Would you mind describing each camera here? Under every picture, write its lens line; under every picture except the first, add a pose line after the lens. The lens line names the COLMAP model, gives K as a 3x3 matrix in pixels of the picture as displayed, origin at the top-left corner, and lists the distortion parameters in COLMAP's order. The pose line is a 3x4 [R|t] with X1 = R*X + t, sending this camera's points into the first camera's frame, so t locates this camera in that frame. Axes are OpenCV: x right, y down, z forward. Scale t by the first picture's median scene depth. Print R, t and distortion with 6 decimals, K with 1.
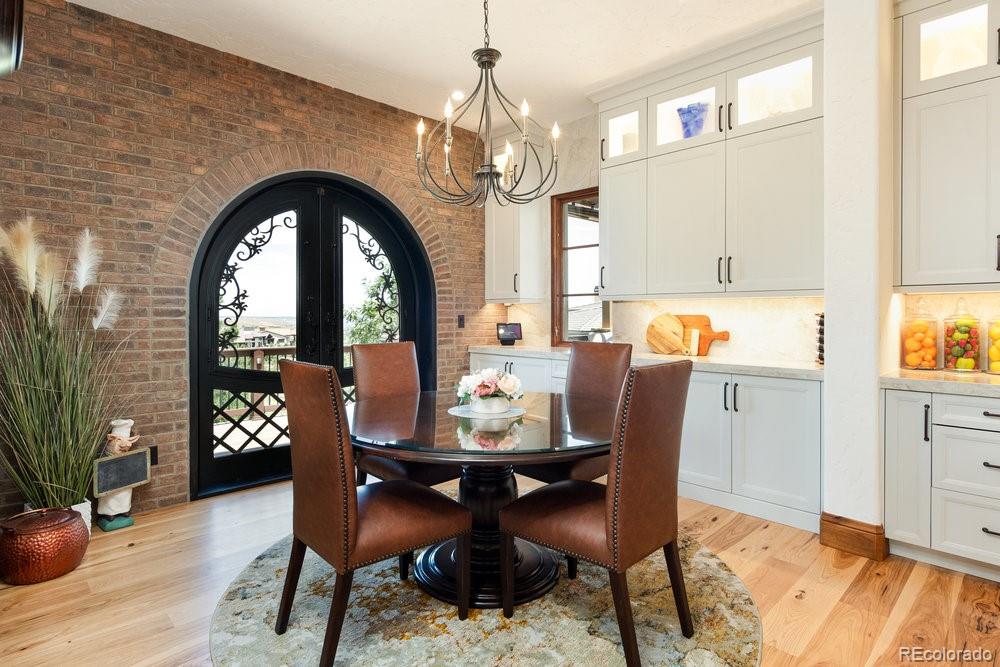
lens RADIAL K [[520.5, 0, 500.5], [0, 520.5, 317.2], [0, 0, 1]] dist [-0.001978, -0.000261]
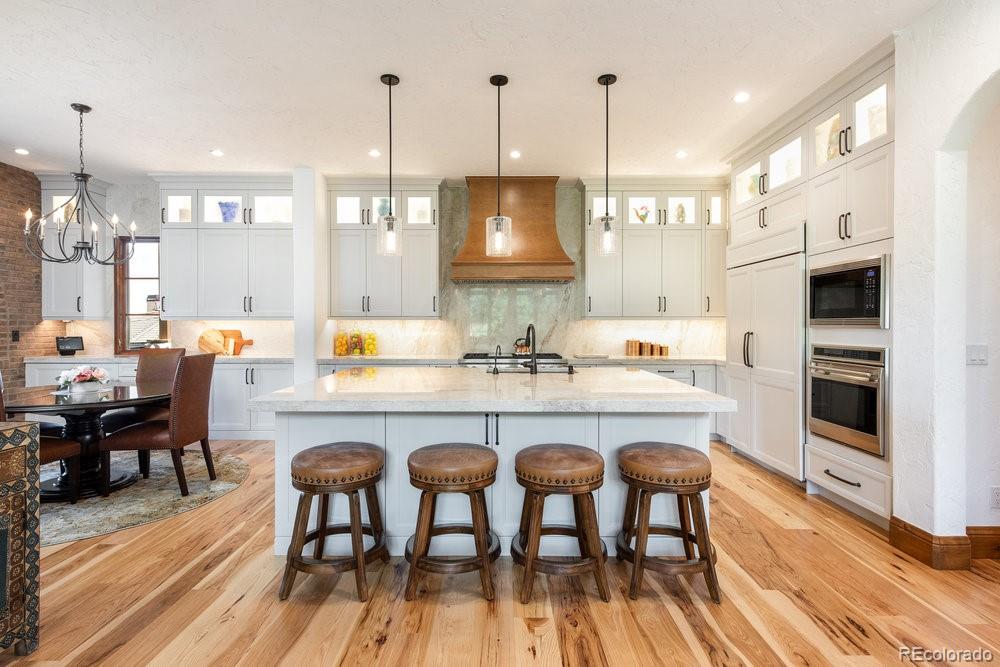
lens RADIAL K [[494.1, 0, 503.6], [0, 494.1, 325.9], [0, 0, 1]] dist [-0.000759, -0.001262]
pose [[0.692242, -0.001973, 0.721663, -0.146258], [0.002688, 0.999996, 0.000155, -0.014400], [-0.721661, 0.001832, 0.692244, -0.663849]]
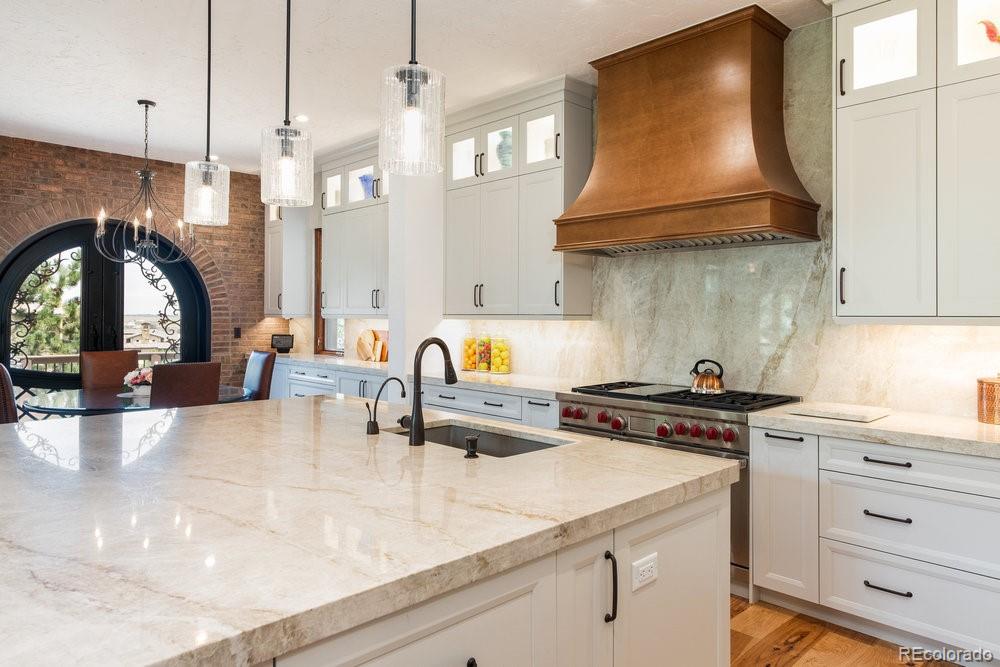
lens RADIAL K [[646.8, 0, 500.4], [0, 646.8, 303.2], [0, 0, 1]] dist [0.007415, 0.000101]
pose [[0.999979, 0.006031, 0.002243, 0.668547], [-0.005974, 0.999682, -0.024508, -0.034595], [-0.002390, 0.024494, 0.999697, -0.628427]]
